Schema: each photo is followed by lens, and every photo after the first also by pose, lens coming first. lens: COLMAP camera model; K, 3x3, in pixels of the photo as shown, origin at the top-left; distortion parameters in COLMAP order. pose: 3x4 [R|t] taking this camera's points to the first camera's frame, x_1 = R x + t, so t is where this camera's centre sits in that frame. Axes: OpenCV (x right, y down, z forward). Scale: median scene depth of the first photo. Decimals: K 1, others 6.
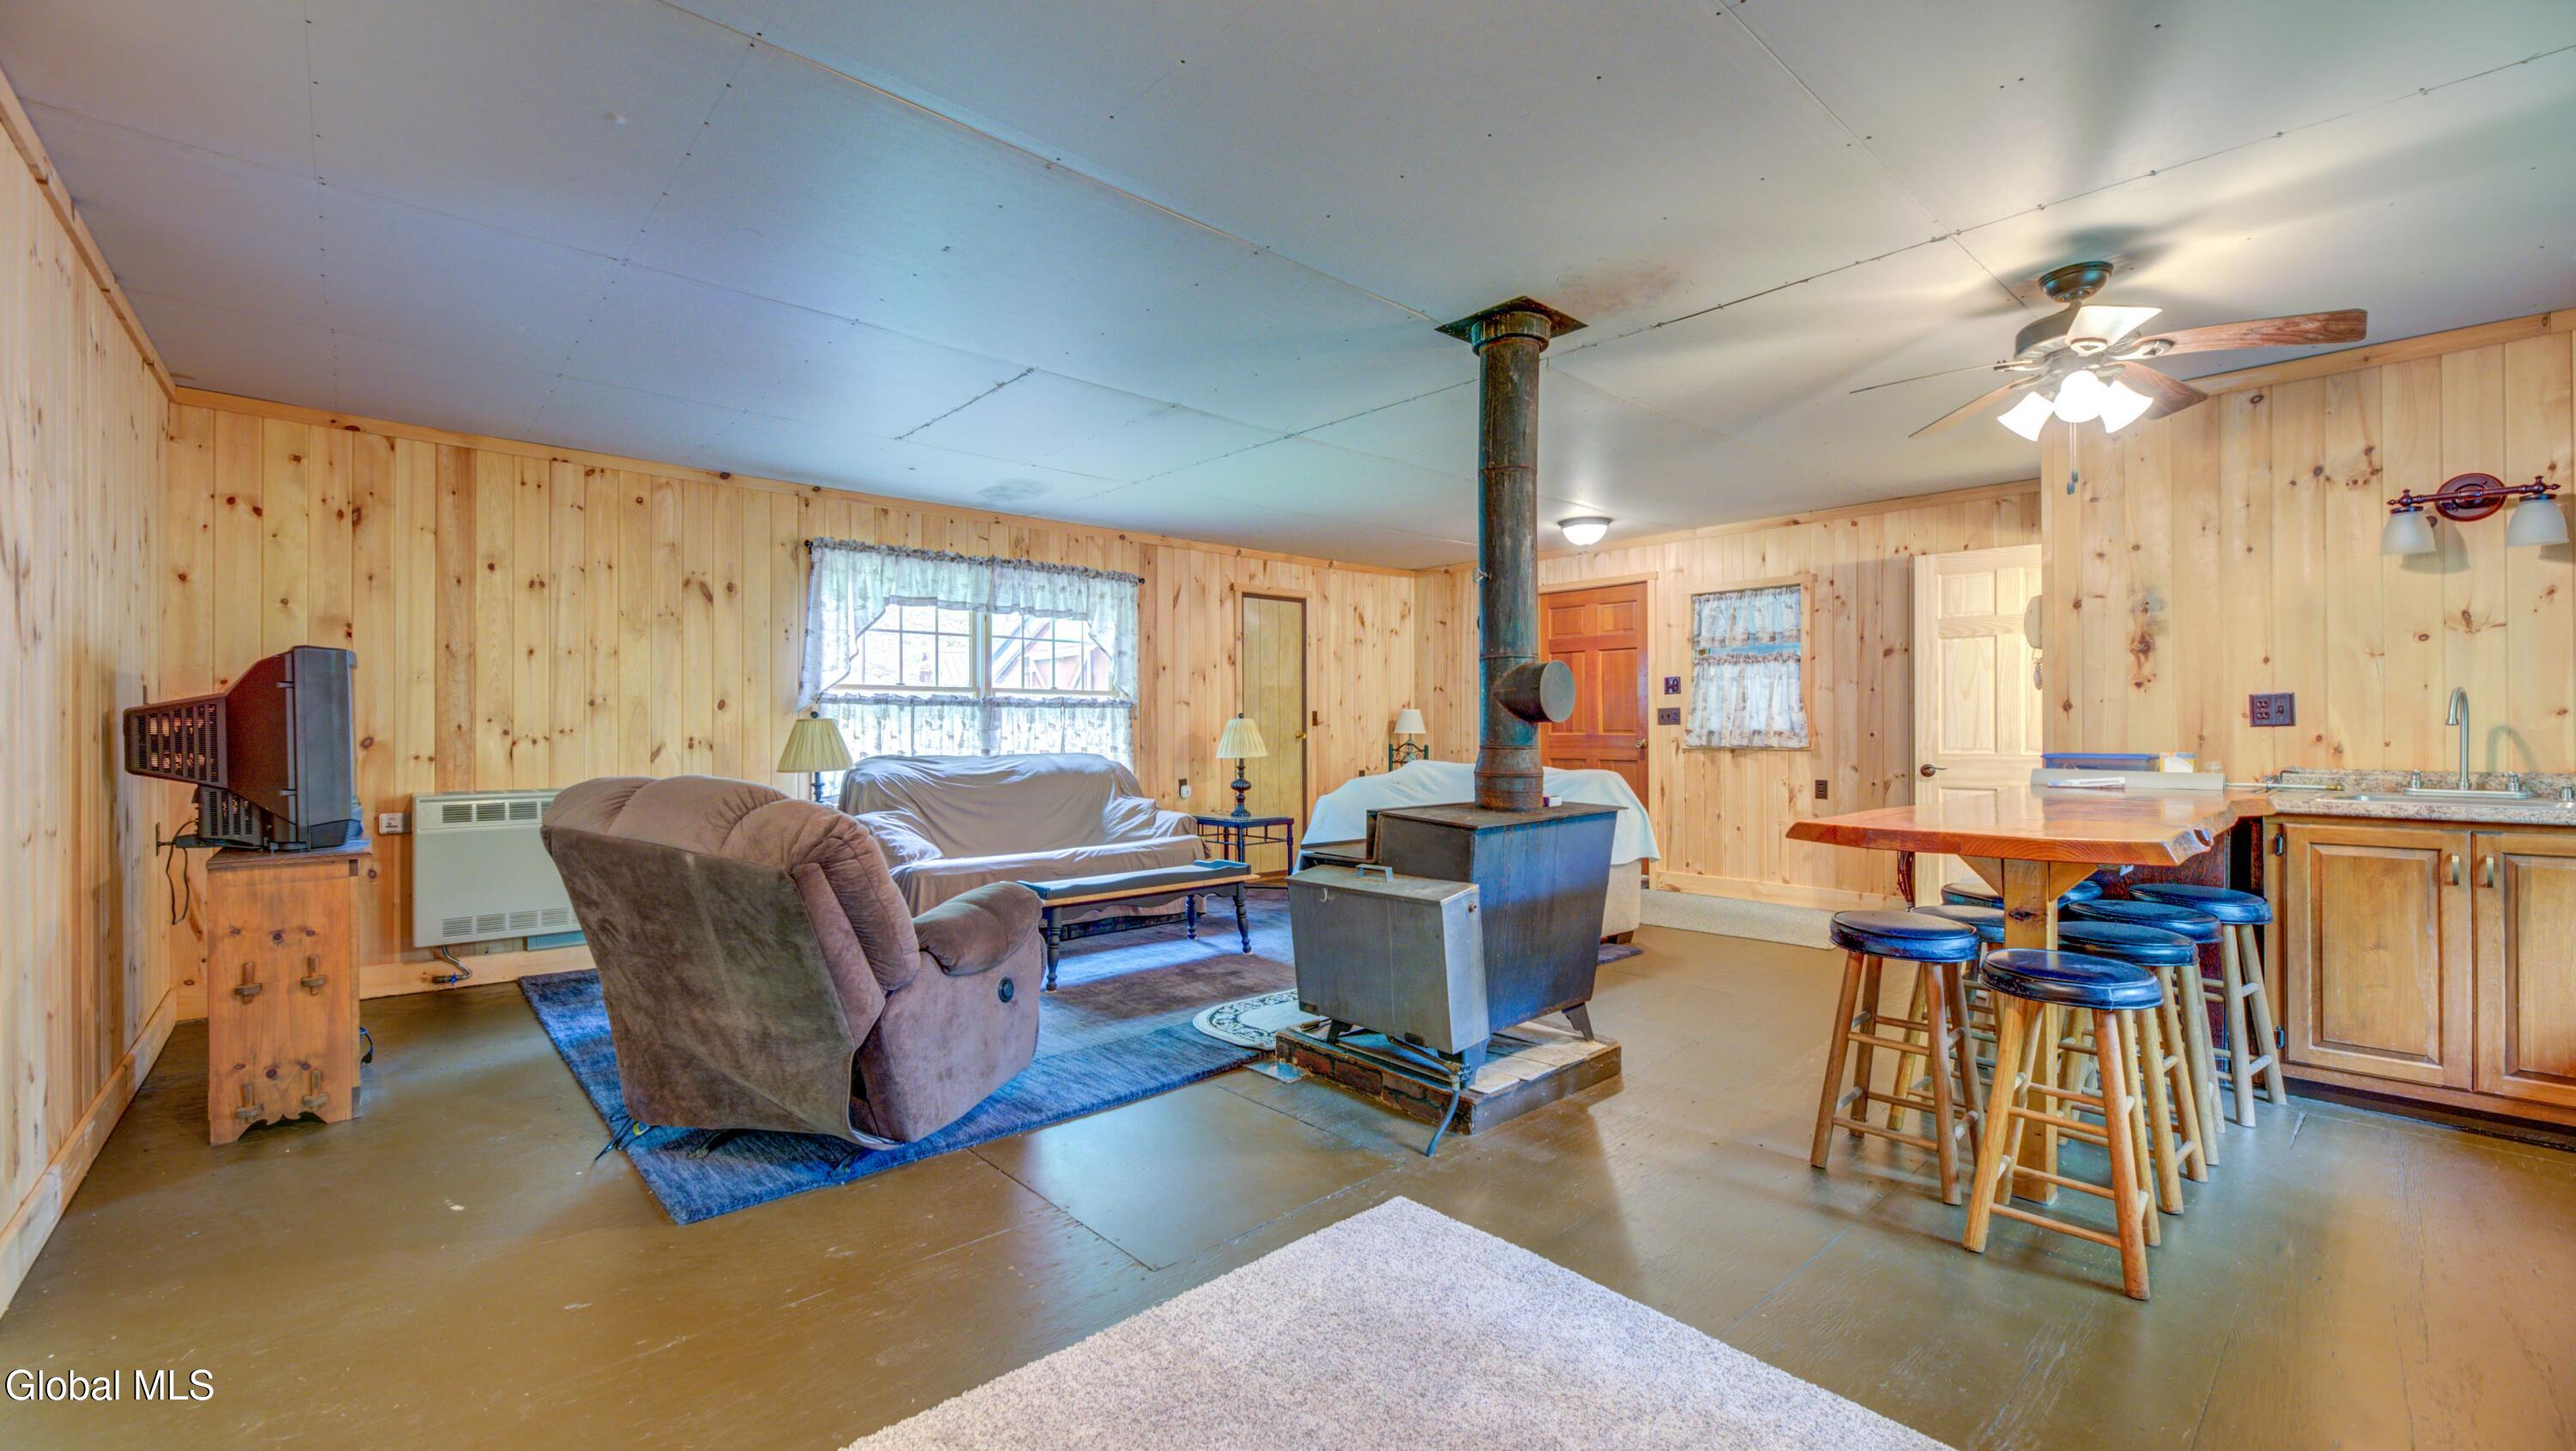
lens RADIAL K [[1042.5, 0, 1296.9], [0, 1042.5, 731.0], [0, 0, 1]] dist [-0.005529, -0.001747]
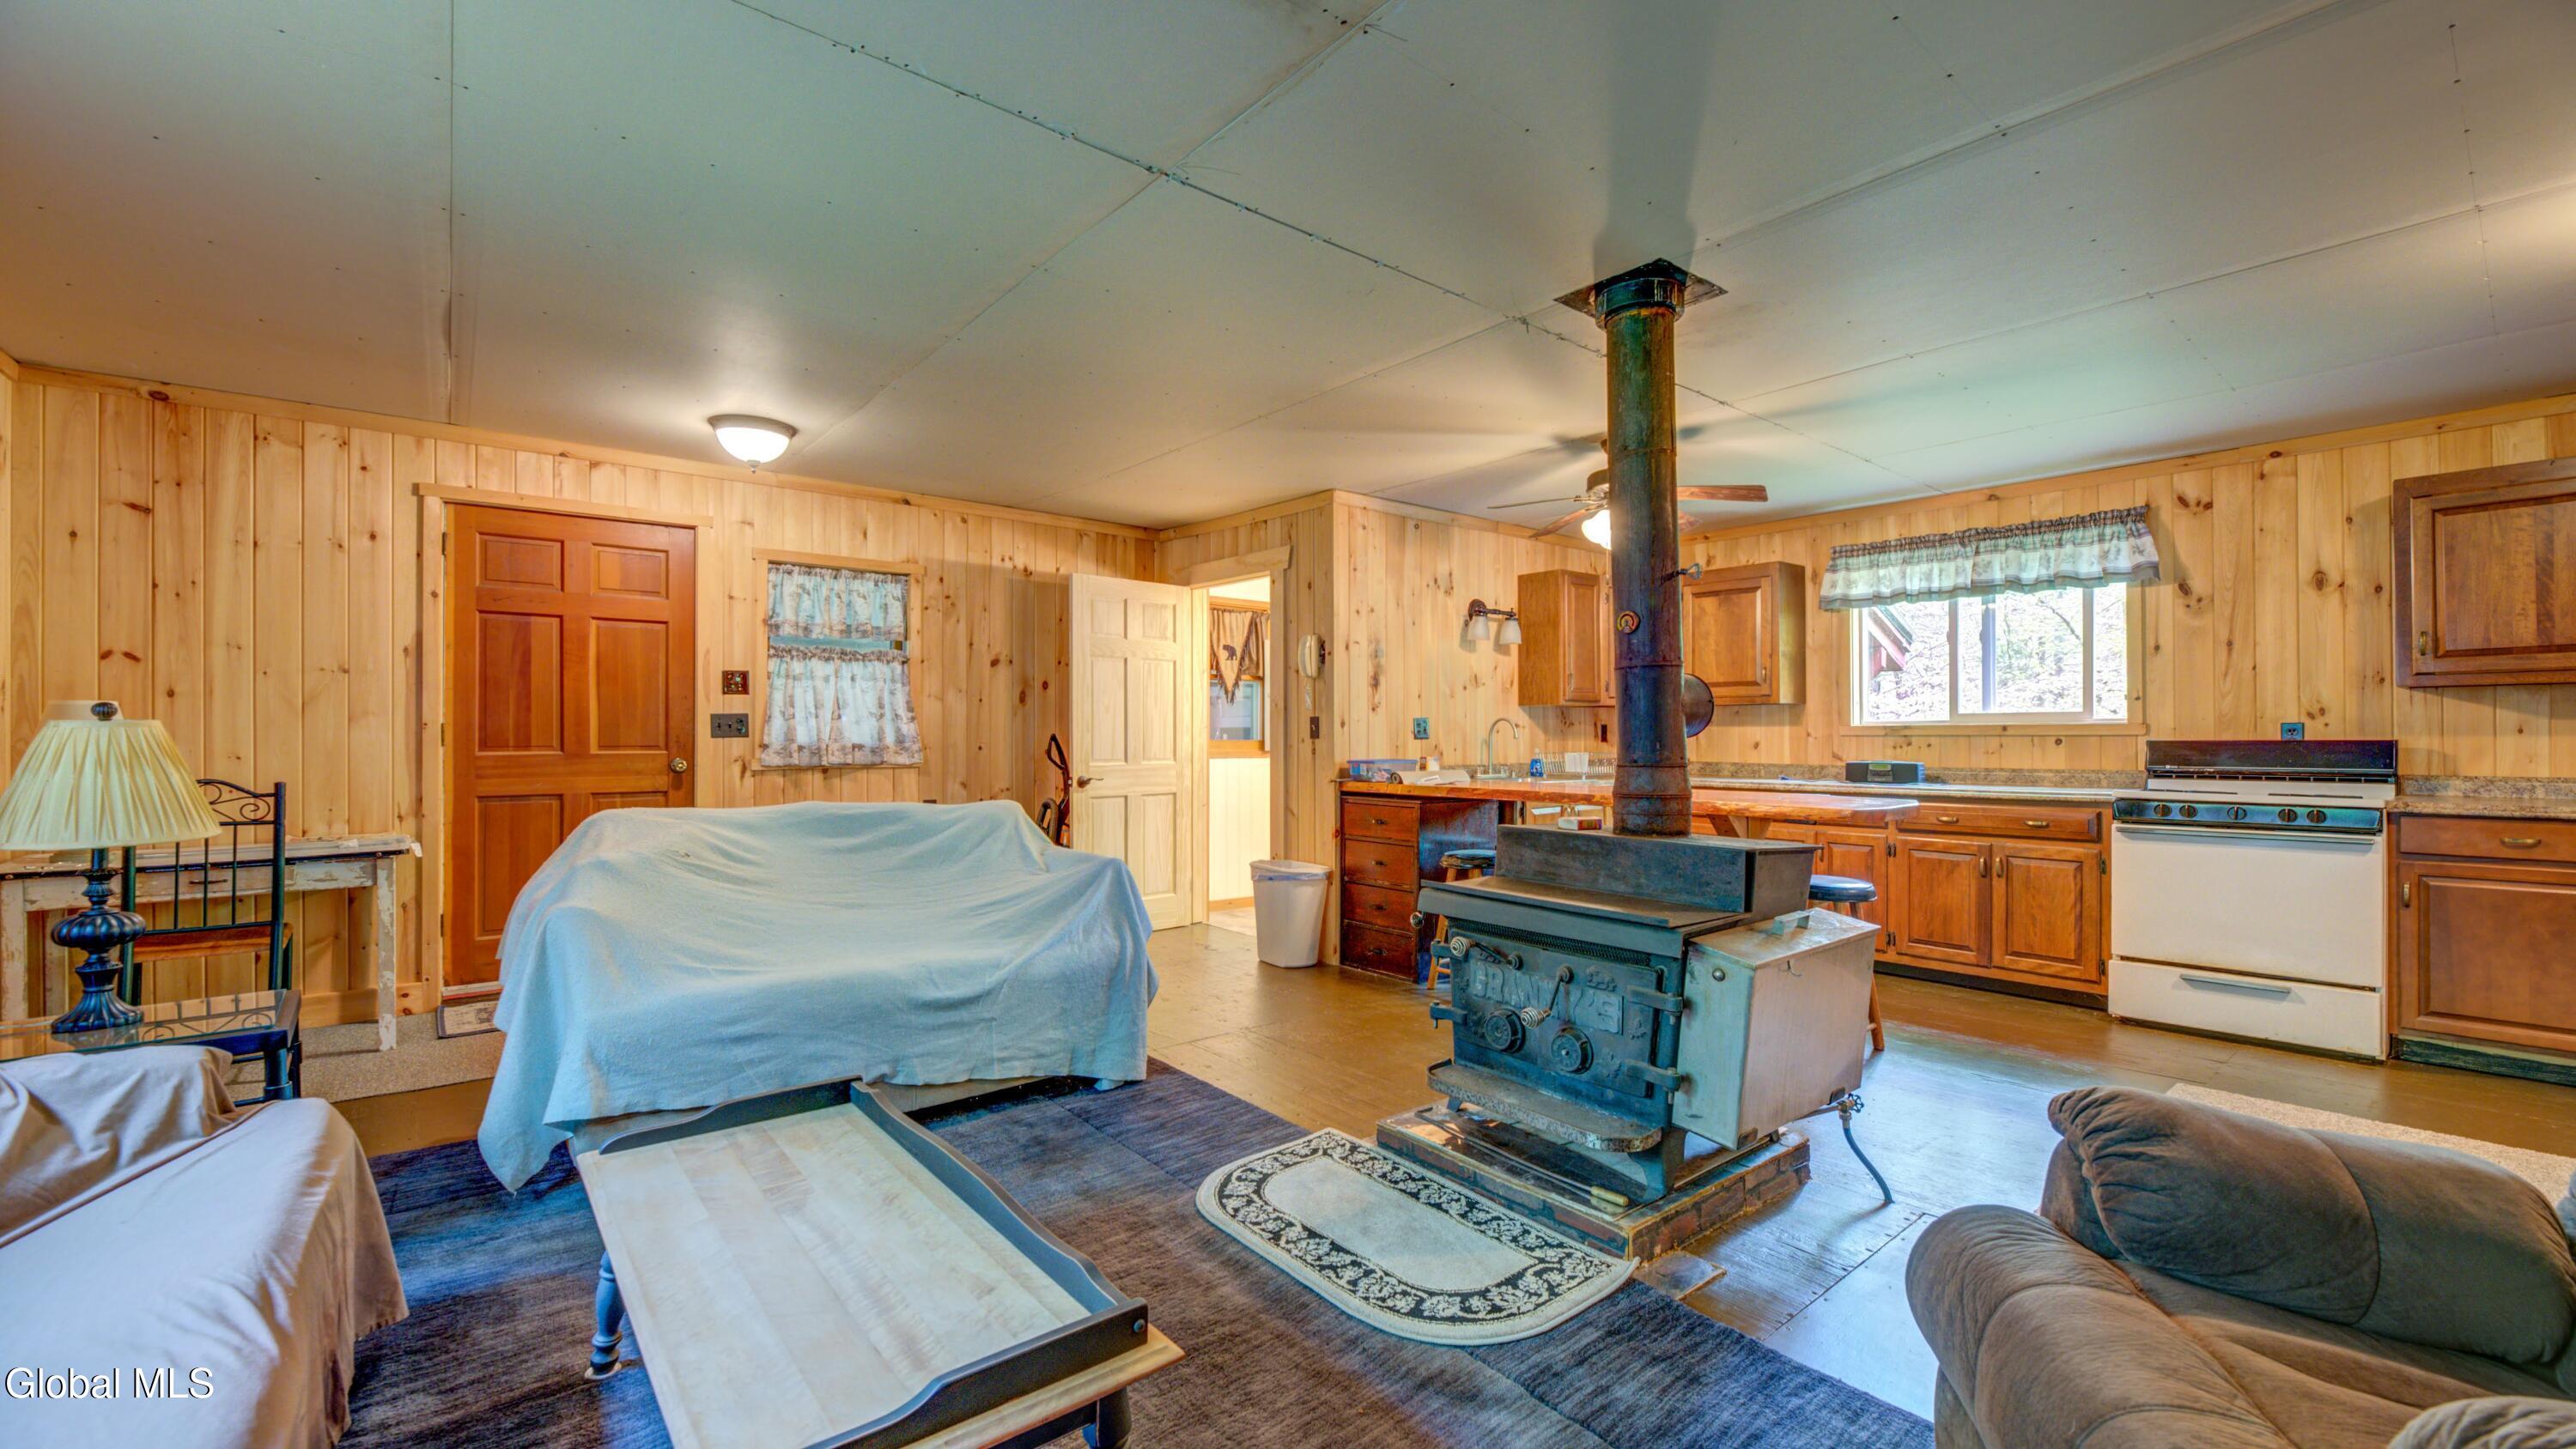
lens RADIAL K [[1042.4, 0, 1283.9], [0, 1042.4, 729.7], [0, 0, 1]] dist [-0.005529, -0.001747]
pose [[0.051756, 0.006654, 0.998638, -0.623570], [0.004579, 0.999966, -0.006900, -0.008596], [-0.998649, 0.004930, 0.051724, 1.112868]]
